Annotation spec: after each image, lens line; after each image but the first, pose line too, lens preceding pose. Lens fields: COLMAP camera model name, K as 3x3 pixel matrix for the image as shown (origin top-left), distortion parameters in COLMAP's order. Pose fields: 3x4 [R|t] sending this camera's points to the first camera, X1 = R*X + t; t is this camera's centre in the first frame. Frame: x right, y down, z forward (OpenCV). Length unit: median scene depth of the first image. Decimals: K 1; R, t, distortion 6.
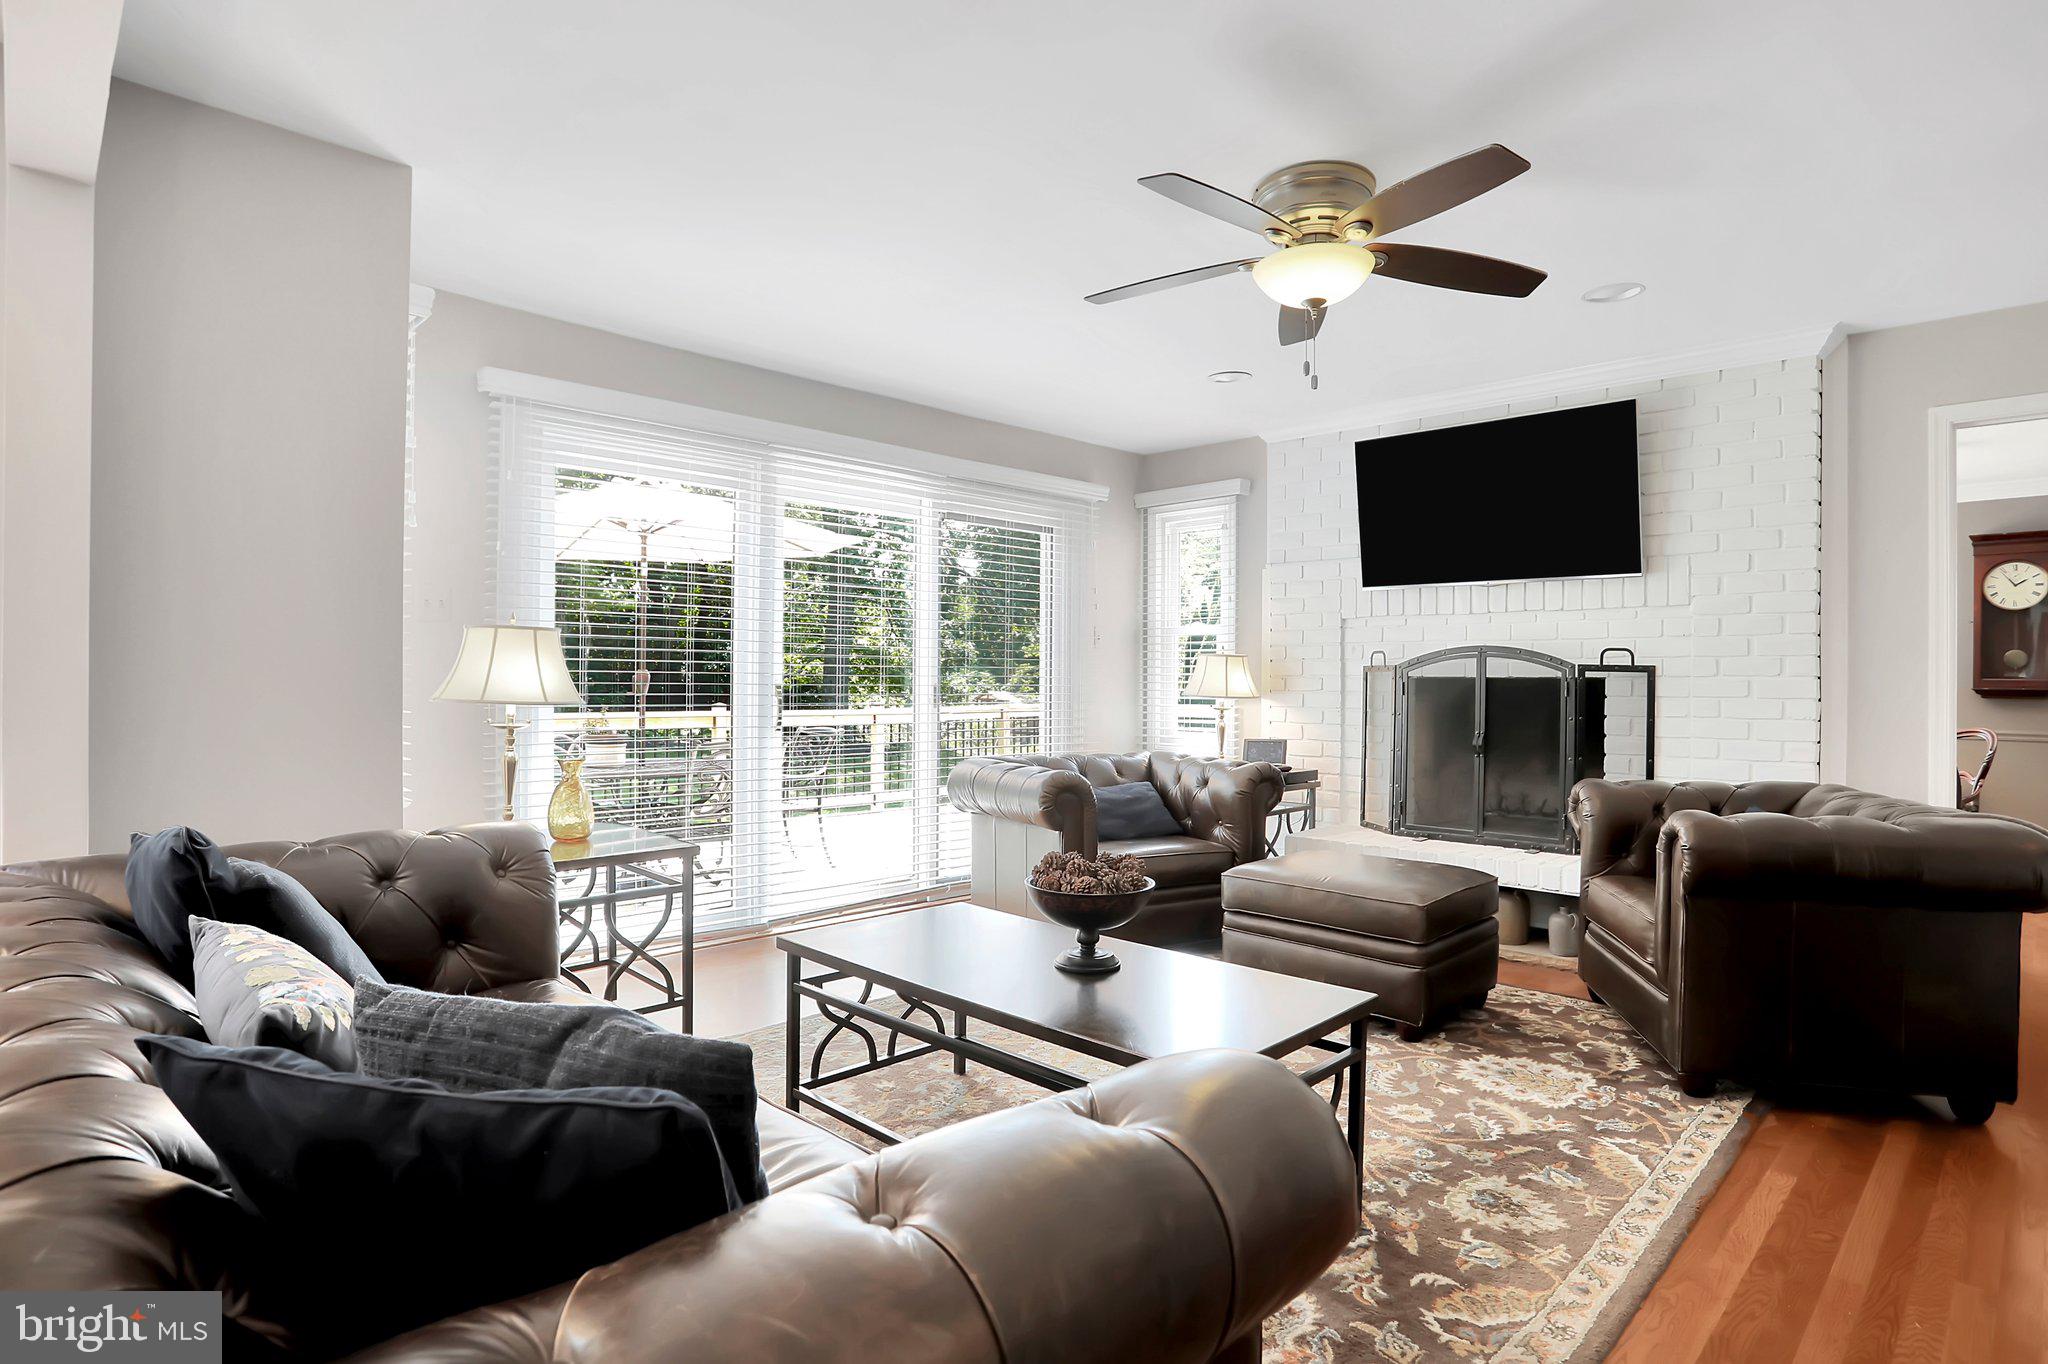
lens RADIAL K [[1073.7, 0, 1019.7], [0, 1073.7, 674.3], [0, 0, 1]] dist [-0.038120, 0.005697]
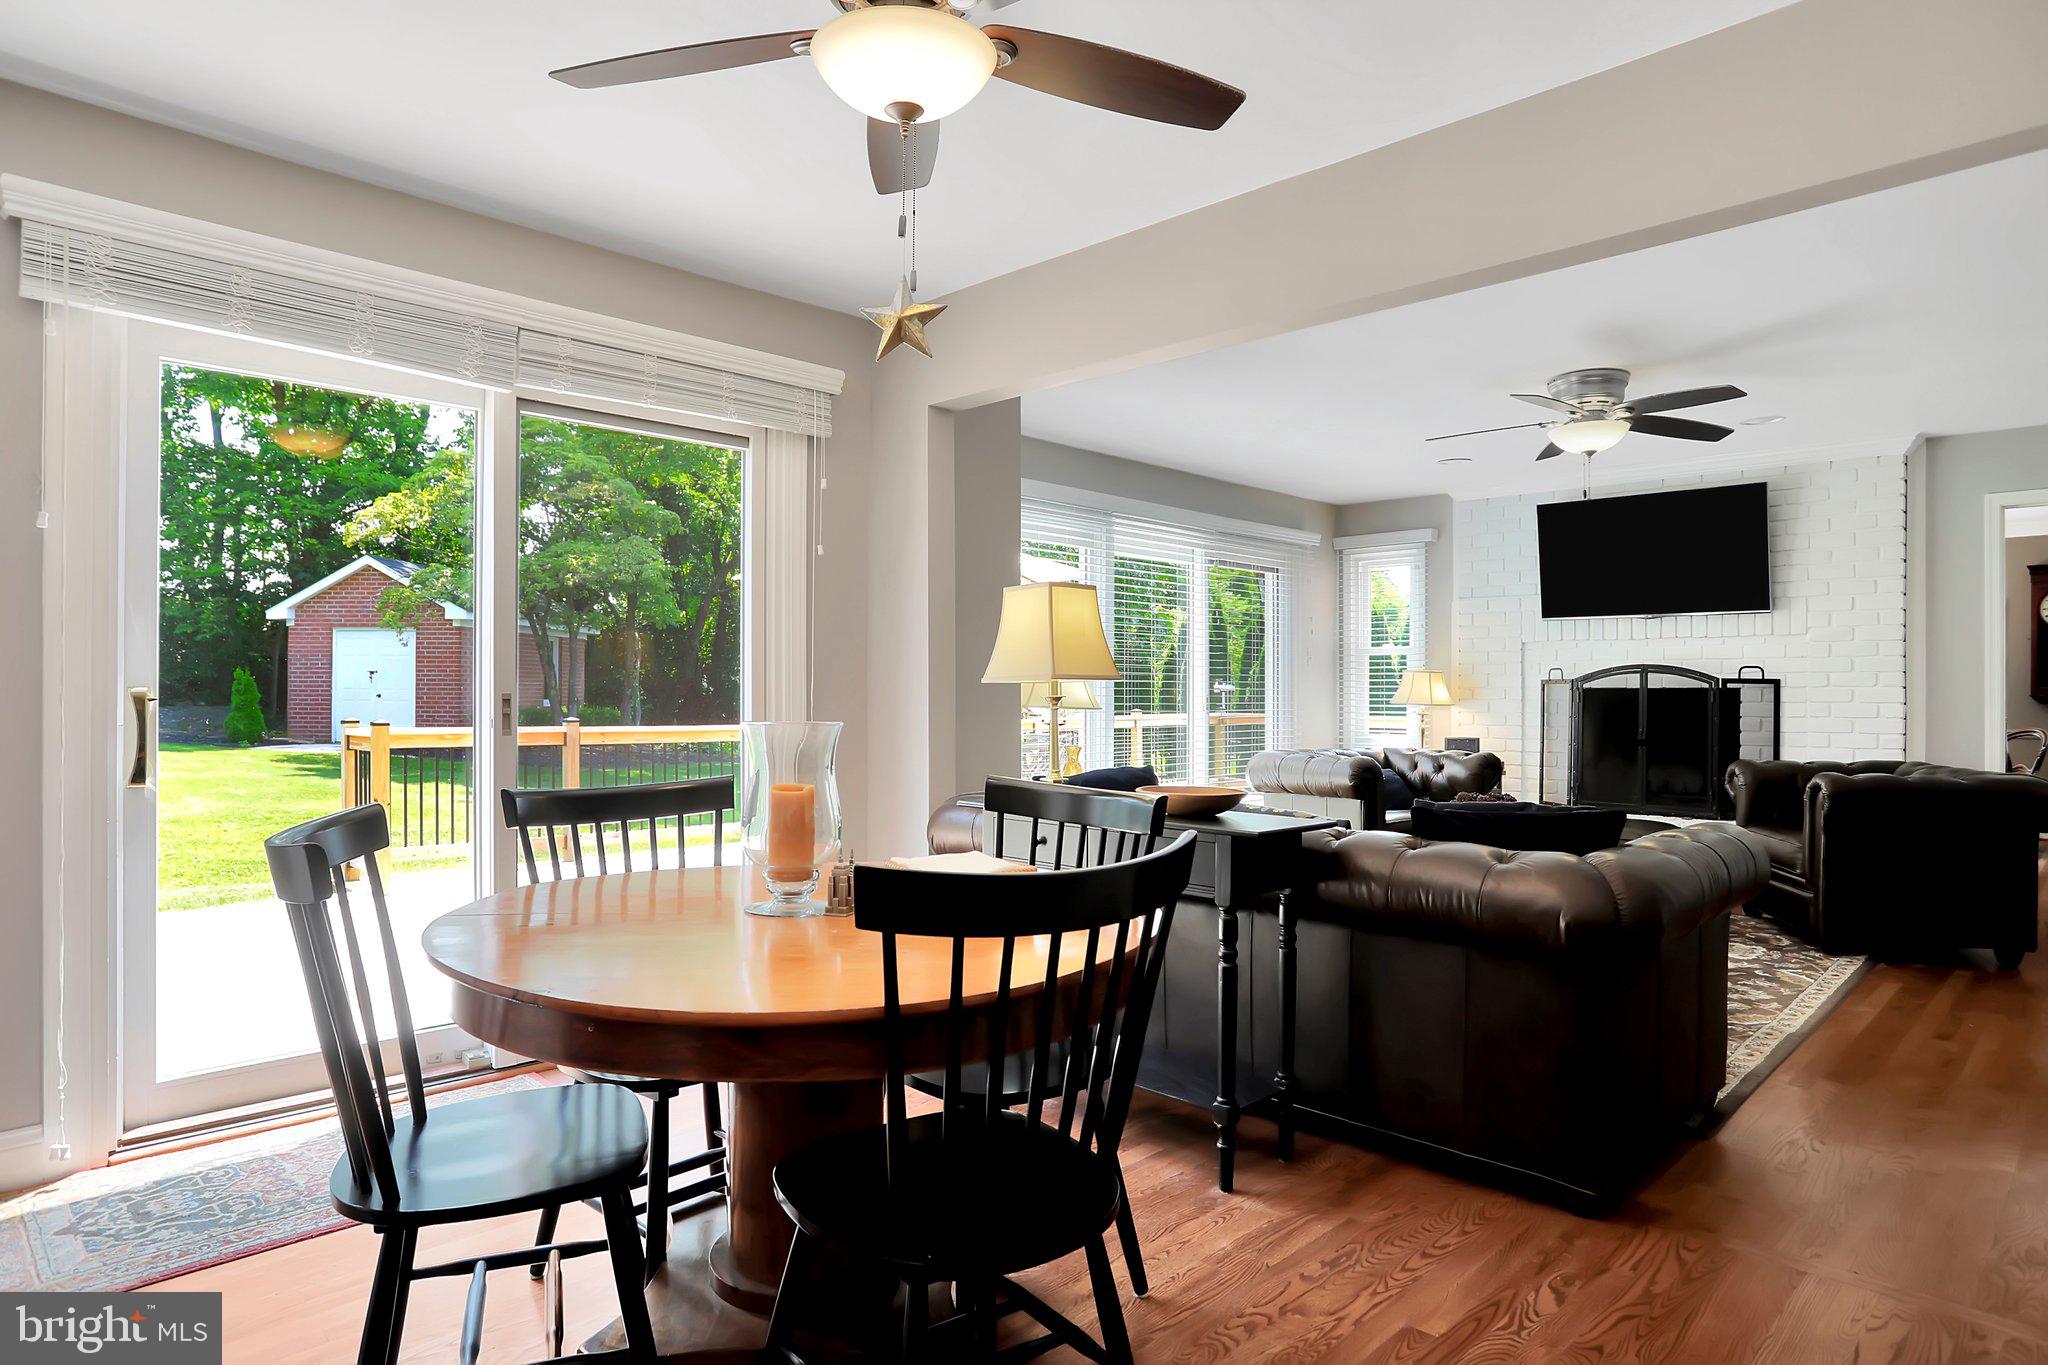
lens RADIAL K [[1207.7, 0, 1022.8], [0, 1207.7, 689.9], [0, 0, 1]] dist [0.002362, -0.004275]
pose [[0.999540, -0.005813, 0.029770, -0.395597], [0.005710, 0.999977, 0.003528, -0.005079], [-0.029790, -0.003356, 0.999551, -0.490206]]
